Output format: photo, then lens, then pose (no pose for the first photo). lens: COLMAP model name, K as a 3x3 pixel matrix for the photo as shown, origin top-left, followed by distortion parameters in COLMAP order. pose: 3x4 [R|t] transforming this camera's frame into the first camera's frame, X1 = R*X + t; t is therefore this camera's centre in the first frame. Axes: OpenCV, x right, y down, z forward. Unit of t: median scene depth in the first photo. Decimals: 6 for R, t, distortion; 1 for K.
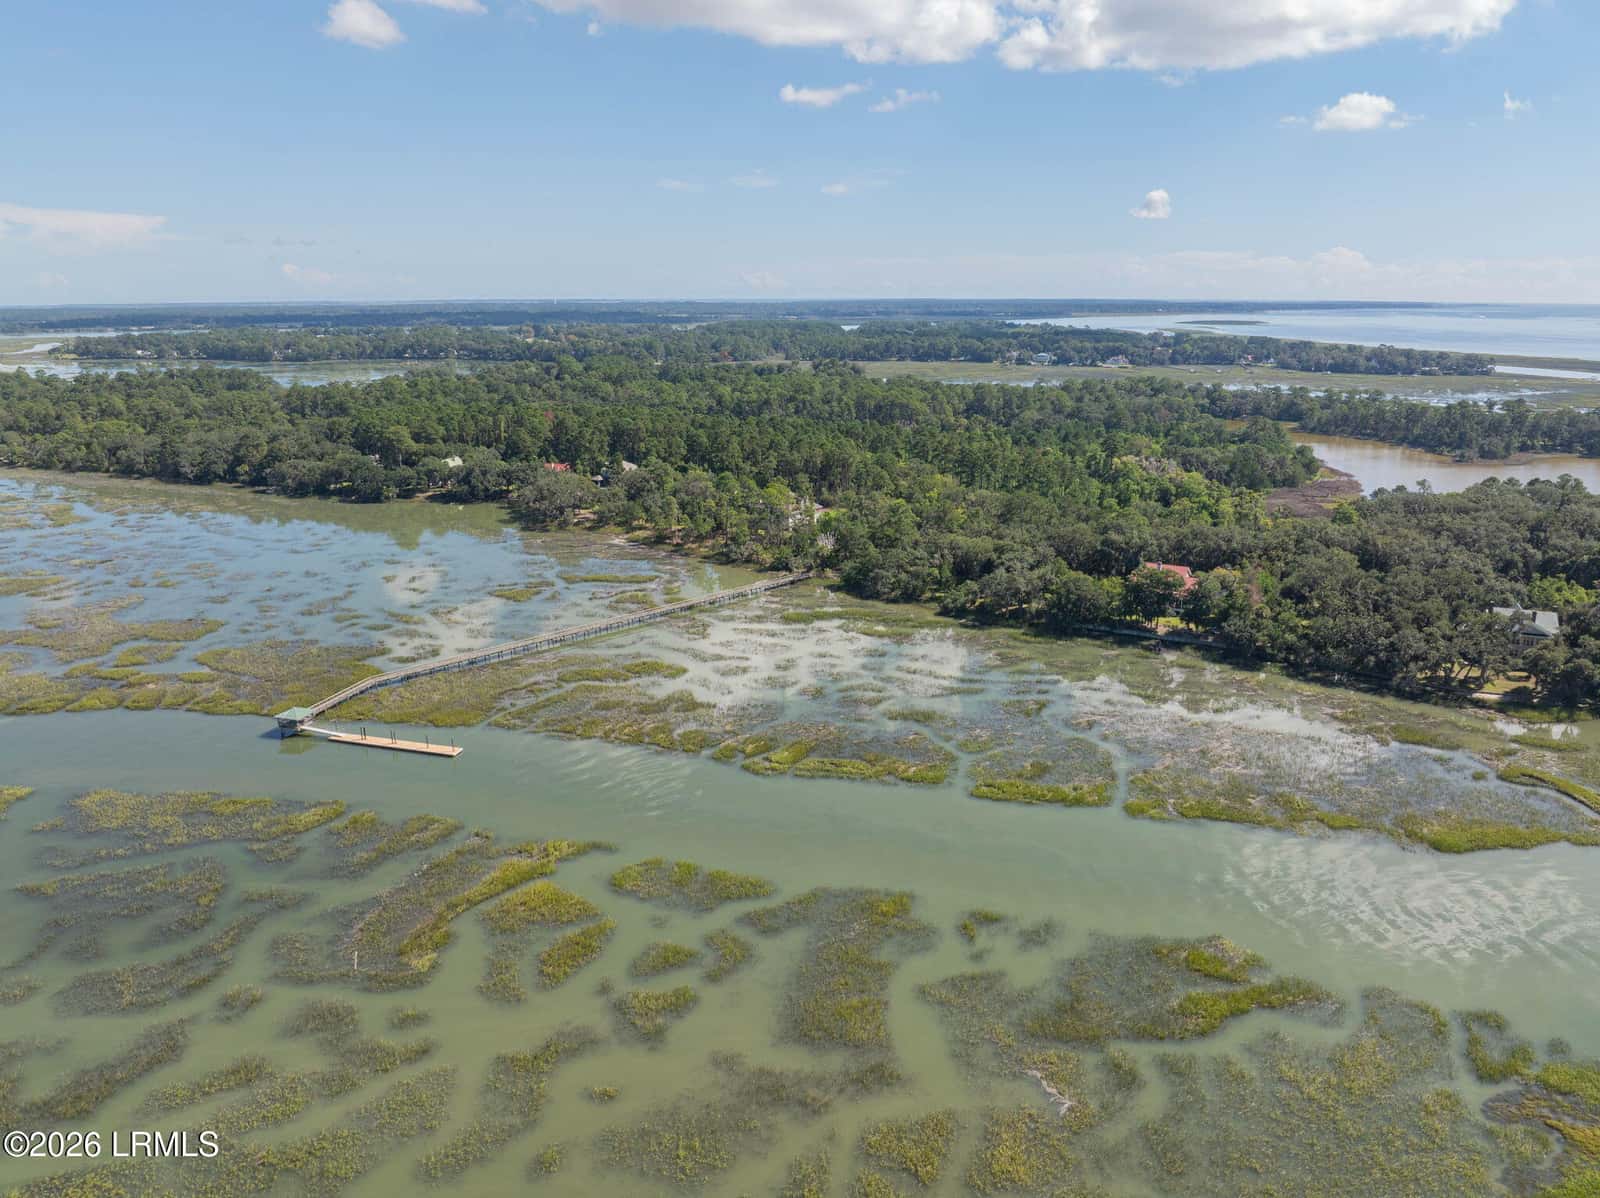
lens RADIAL K [[1125.5, 0, 812.7], [0, 1125.5, 602.3], [0, 0, 1]] dist [-0.051709, 0.019342]
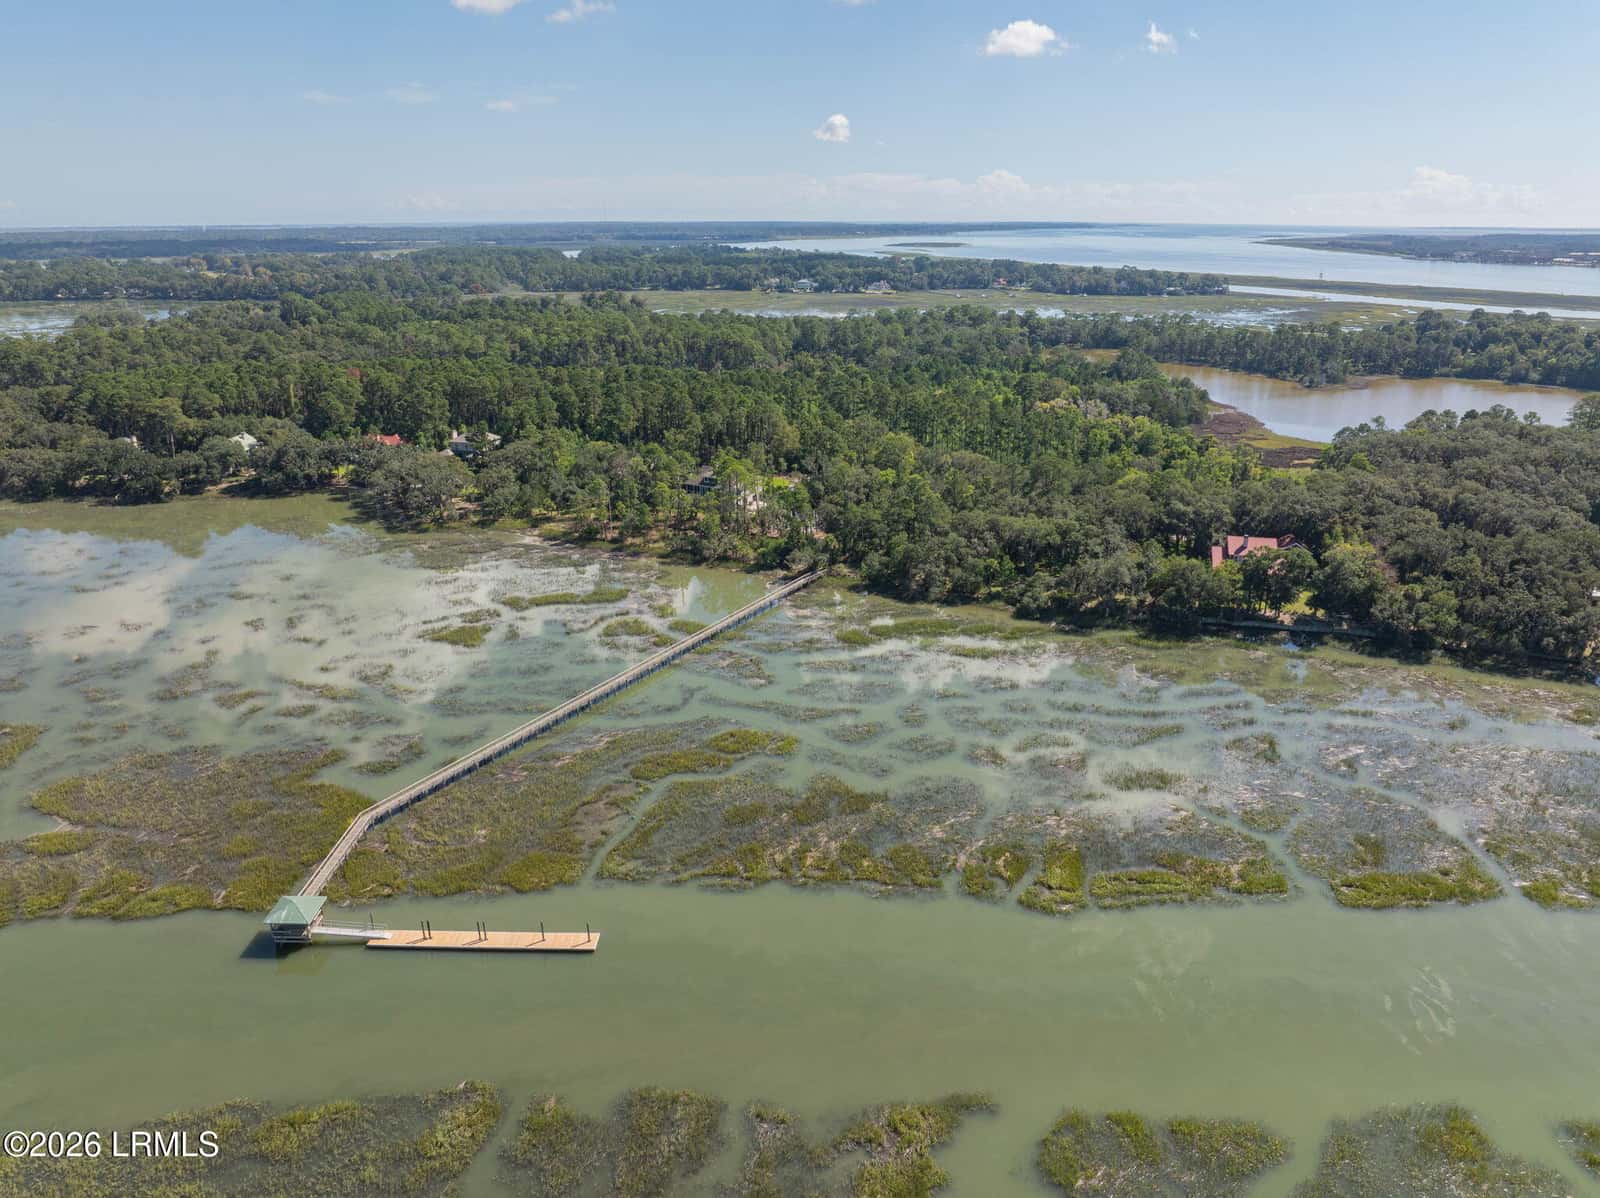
lens RADIAL K [[1125.5, 0, 797.9], [0, 1125.5, 595.2], [0, 0, 1]] dist [-0.051709, 0.019342]
pose [[0.964473, -0.082900, 0.250838, -0.127423], [0.068254, 0.995446, 0.066548, -0.036578], [-0.255213, -0.047063, 0.965739, 0.129071]]
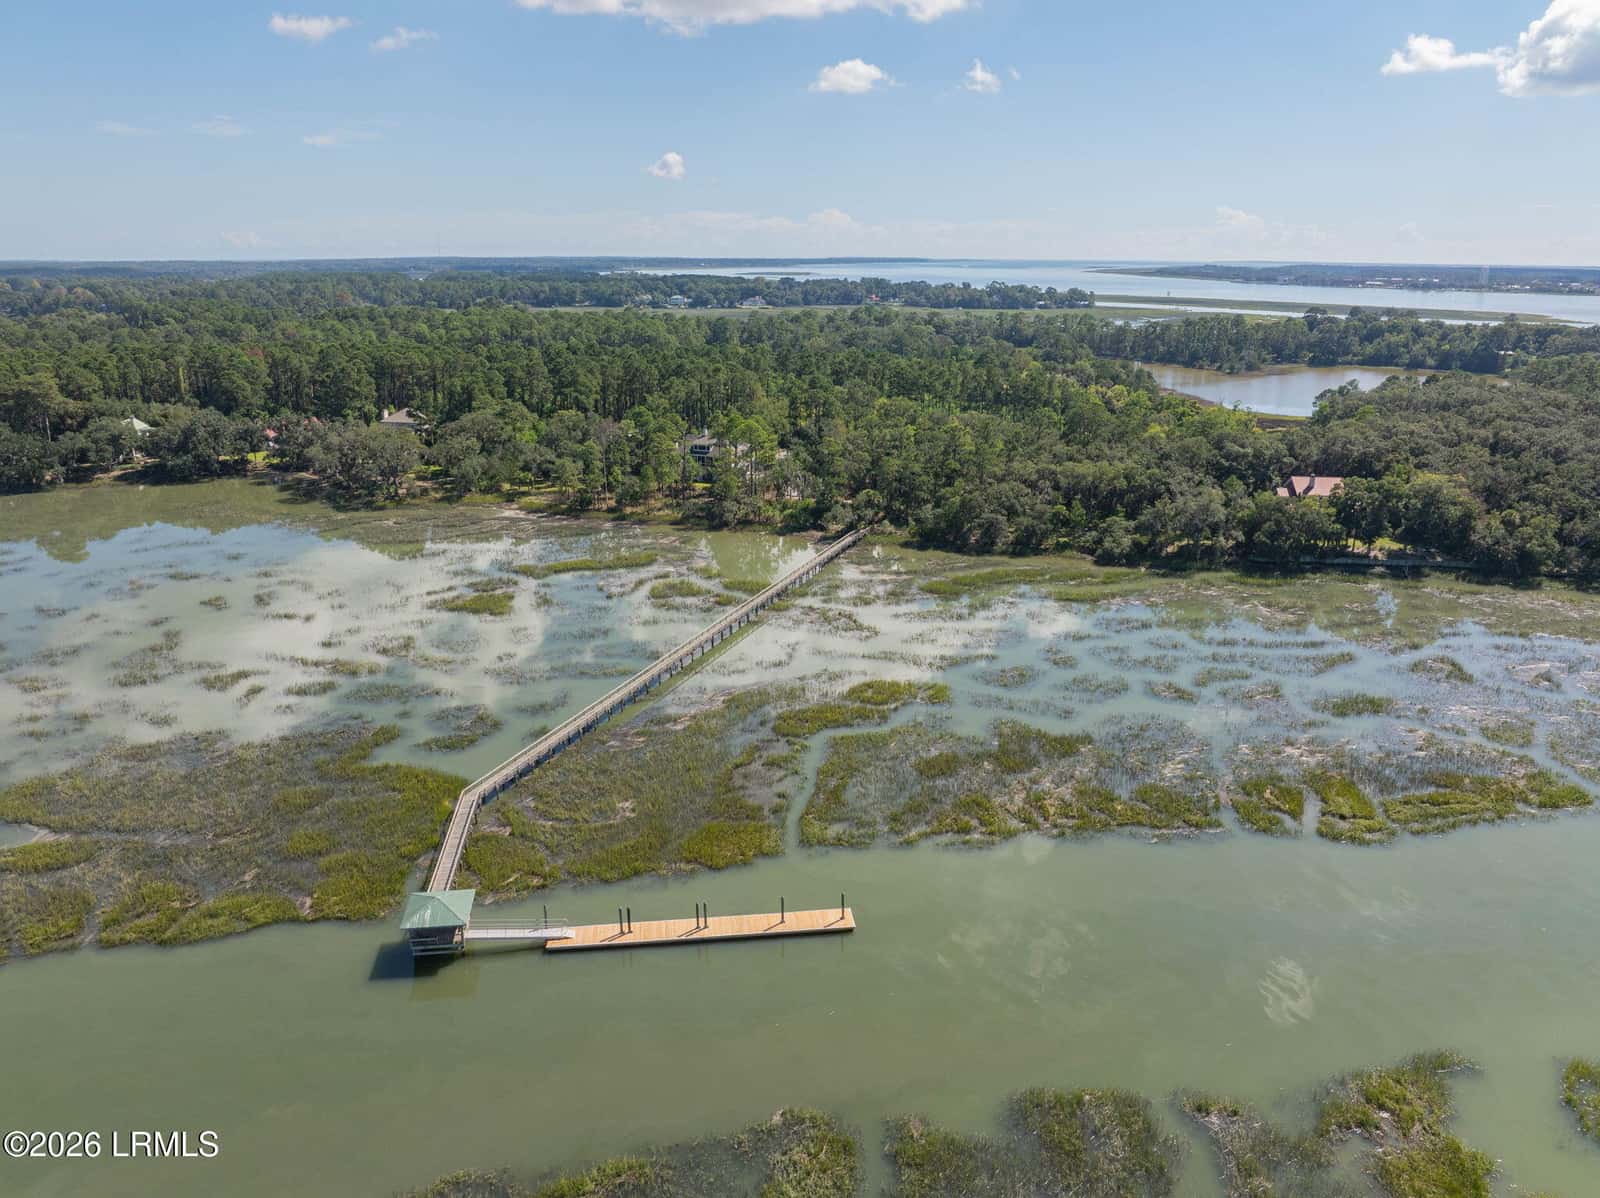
lens RADIAL K [[1125.5, 0, 791.1], [0, 1125.5, 610.5], [0, 0, 1]] dist [-0.051709, 0.019342]
pose [[0.918320, -0.116197, 0.378400, -0.186415], [0.102135, 0.993131, 0.057098, -0.011402], [-0.382435, -0.013786, 0.923879, 0.202367]]
